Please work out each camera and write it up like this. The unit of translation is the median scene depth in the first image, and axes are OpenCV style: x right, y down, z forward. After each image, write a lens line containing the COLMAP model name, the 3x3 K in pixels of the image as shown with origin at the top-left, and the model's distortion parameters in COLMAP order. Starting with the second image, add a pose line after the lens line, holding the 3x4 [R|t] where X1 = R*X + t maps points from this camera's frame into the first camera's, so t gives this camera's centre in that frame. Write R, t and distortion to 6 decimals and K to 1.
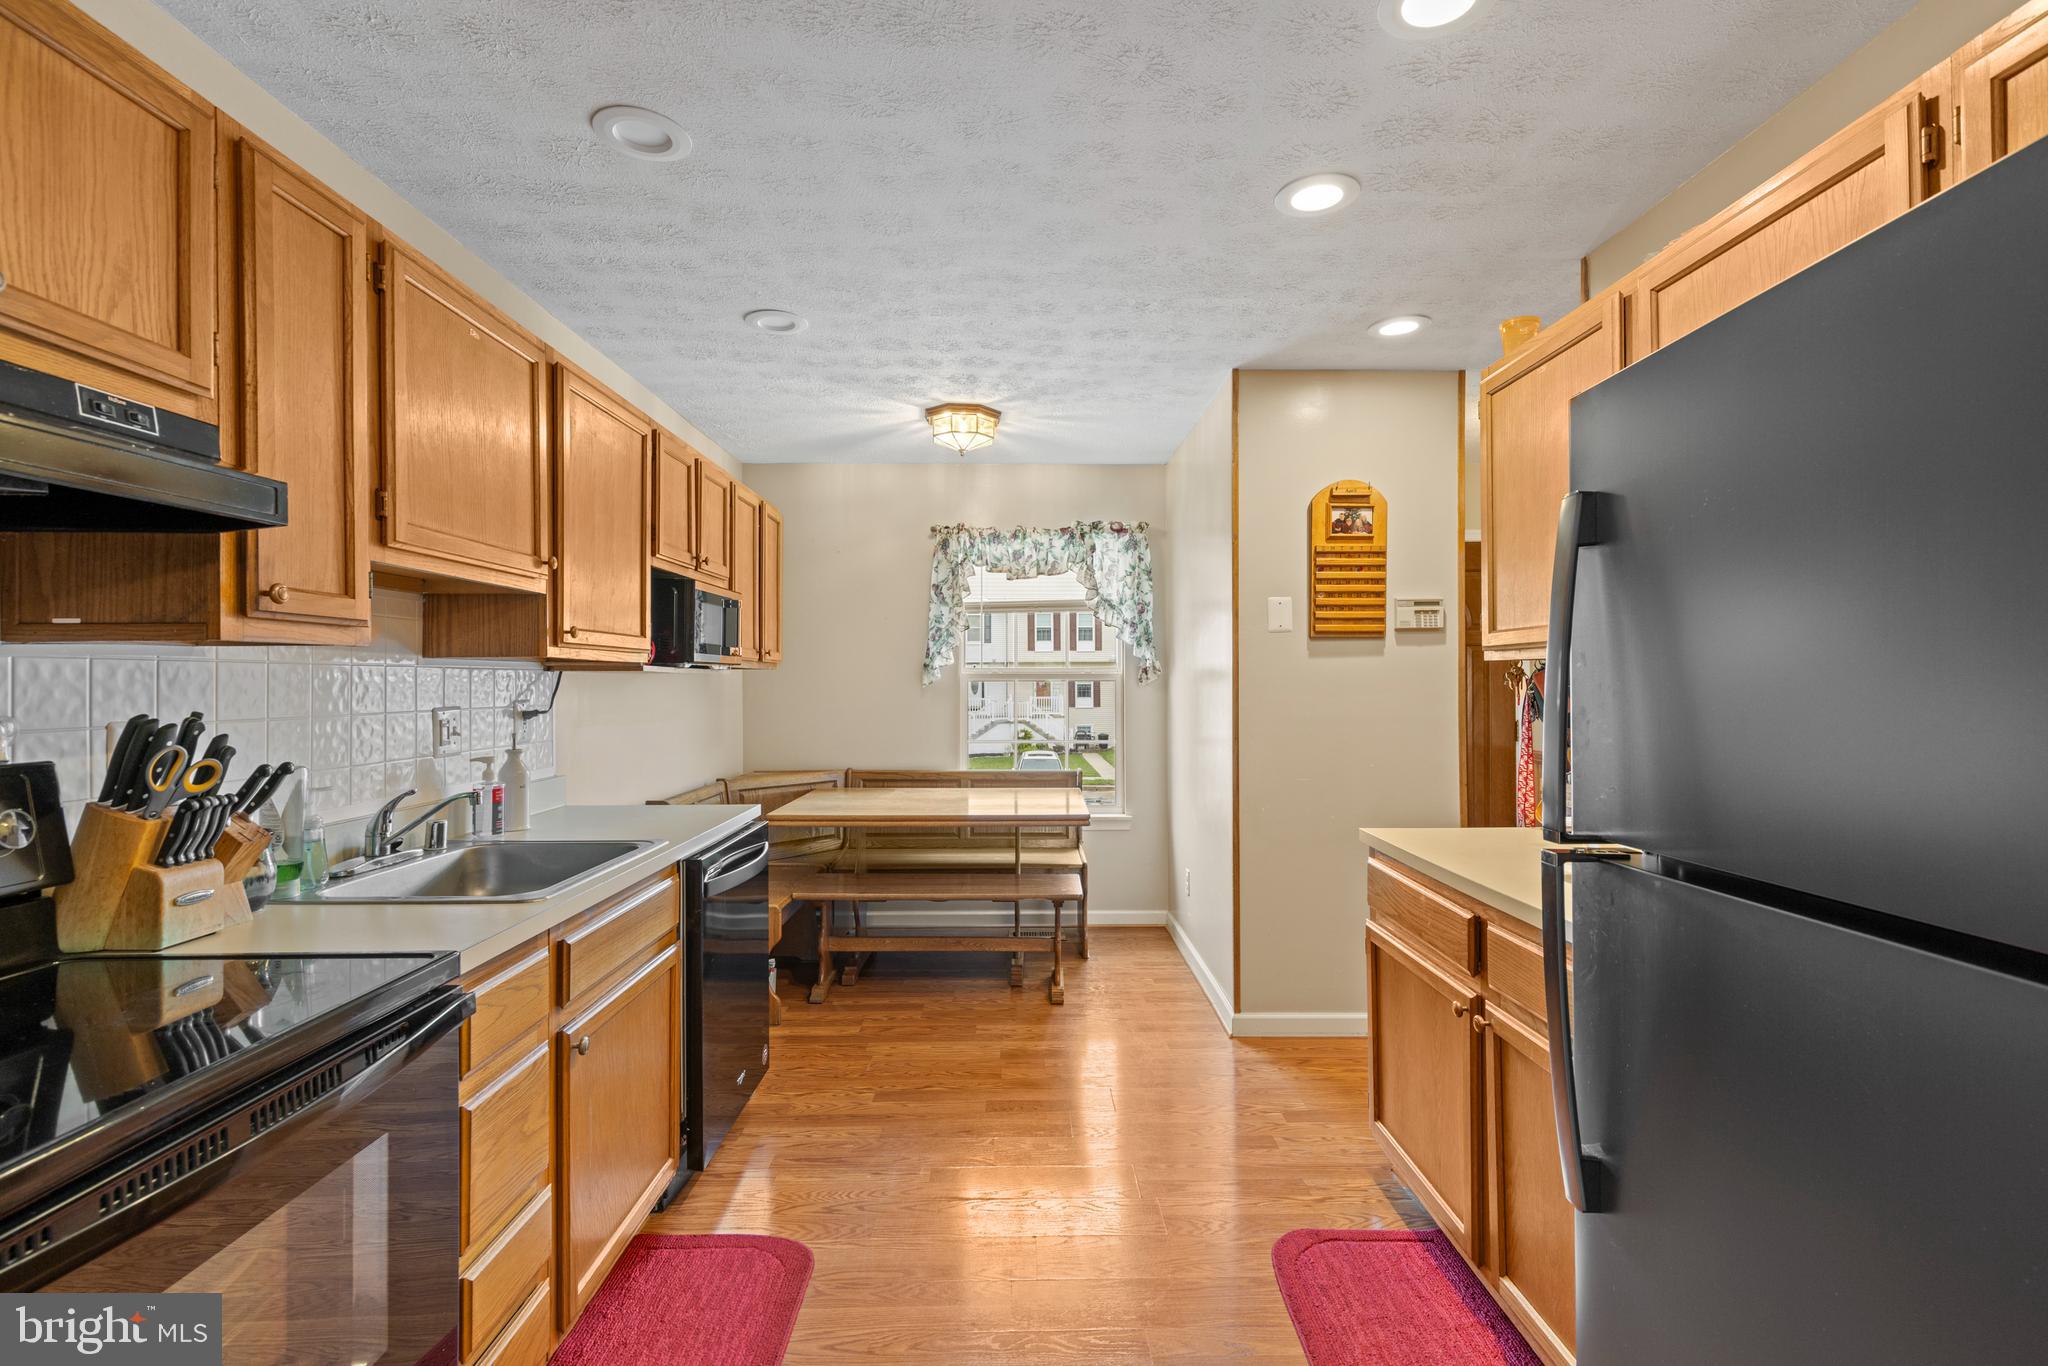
lens RADIAL K [[924.9, 0, 1025.5], [0, 924.9, 678.6], [0, 0, 1]] dist [0.011579, 0.001030]
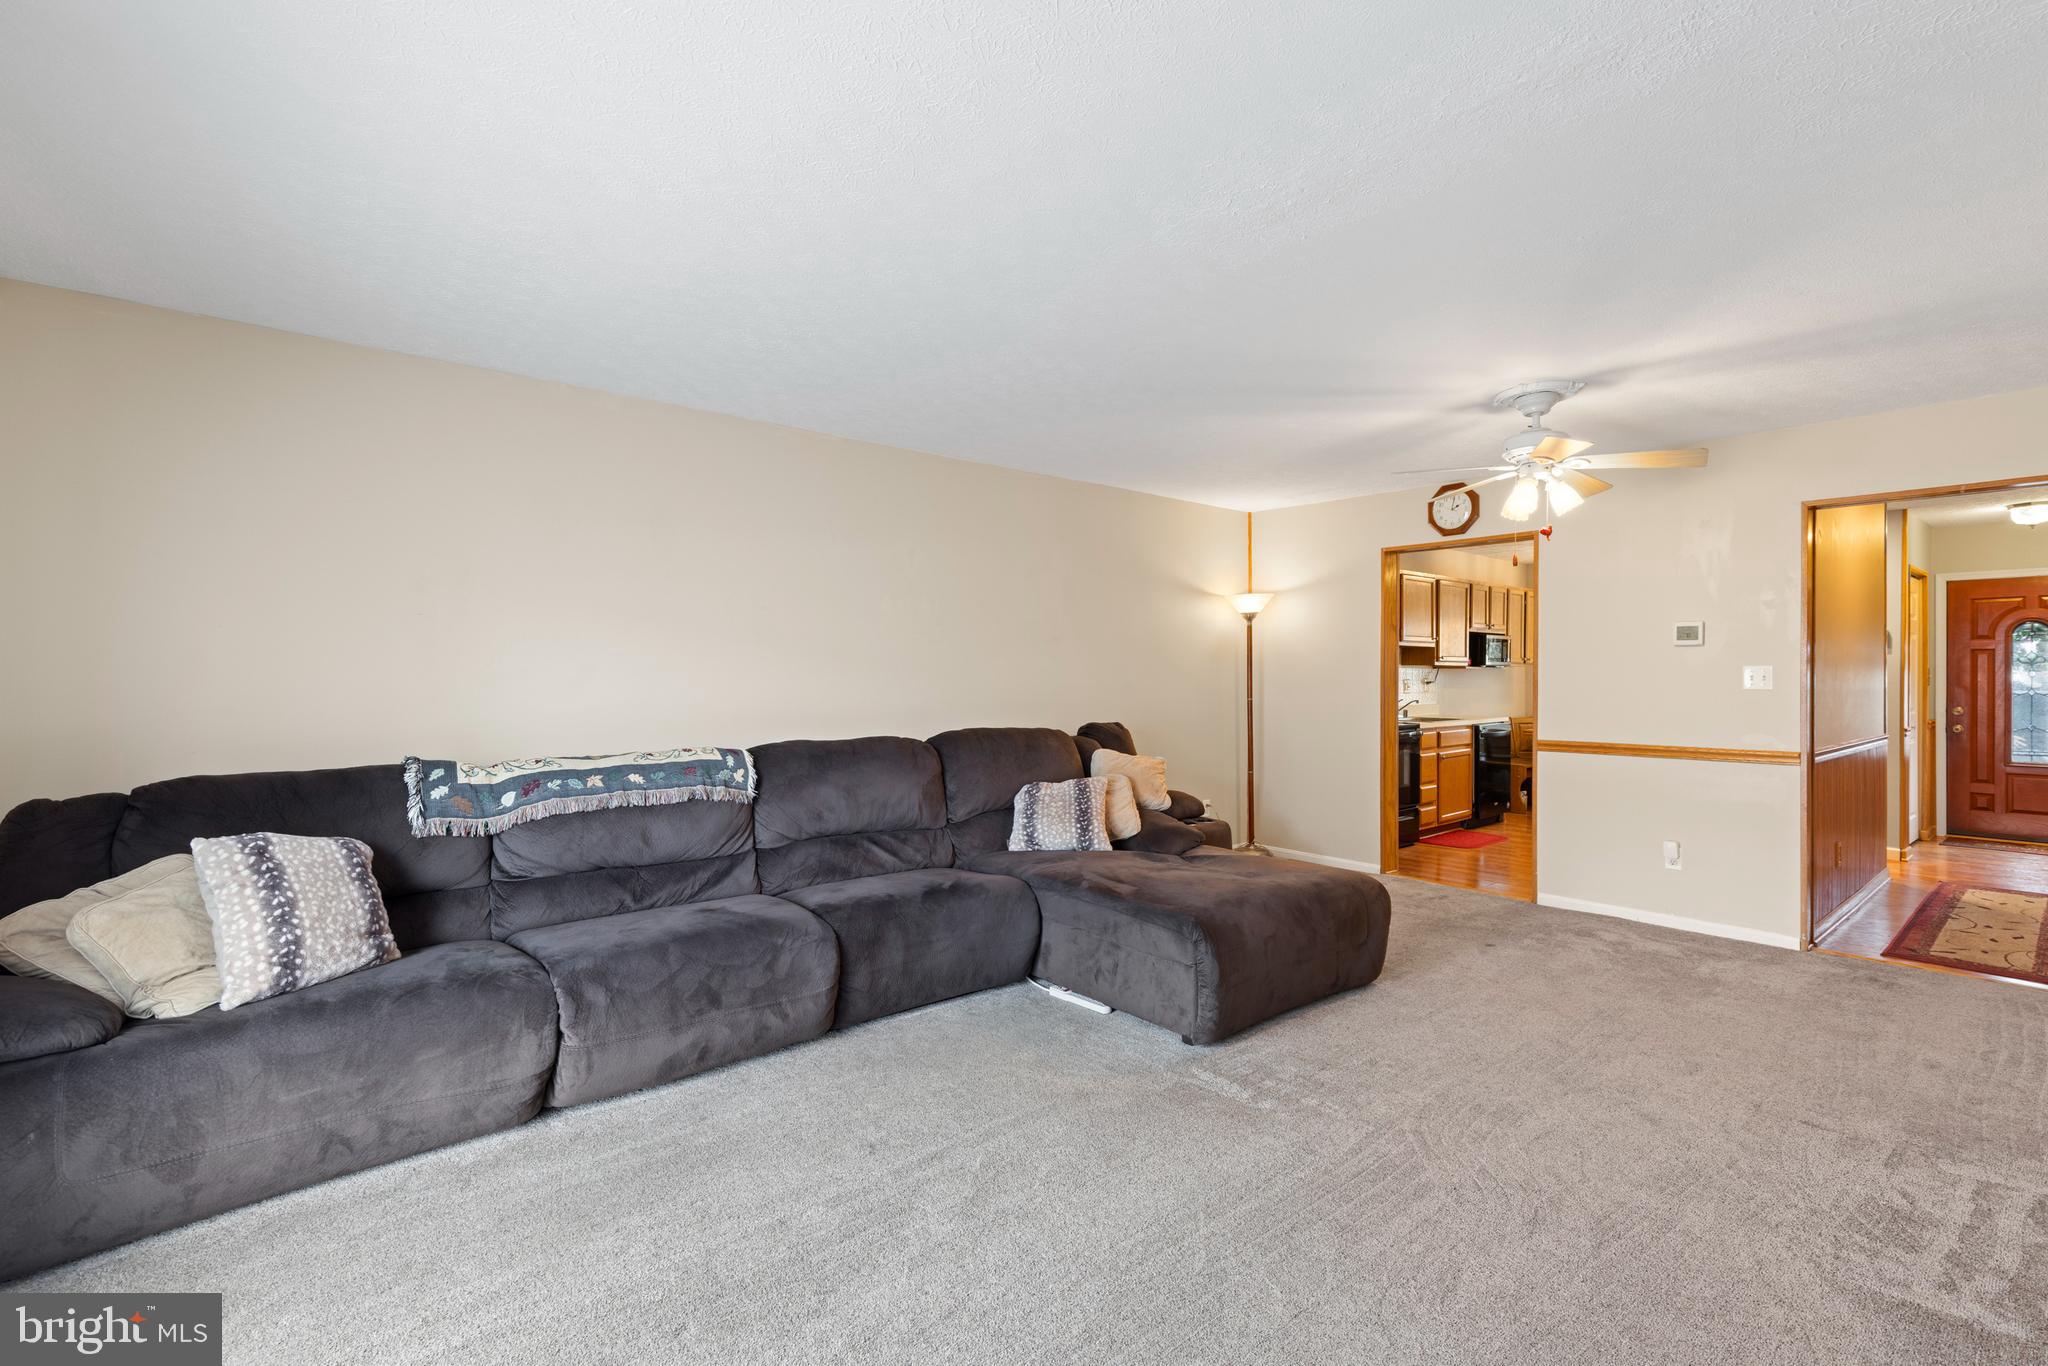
lens RADIAL K [[924.9, 0, 1031.9], [0, 924.9, 684.5], [0, 0, 1]] dist [0.011579, 0.001030]
pose [[0.647607, 0.009870, -0.761910, 0.835810], [-0.001748, 0.999933, 0.011468, 0.008293], [0.761972, -0.006095, 0.647581, -1.734787]]
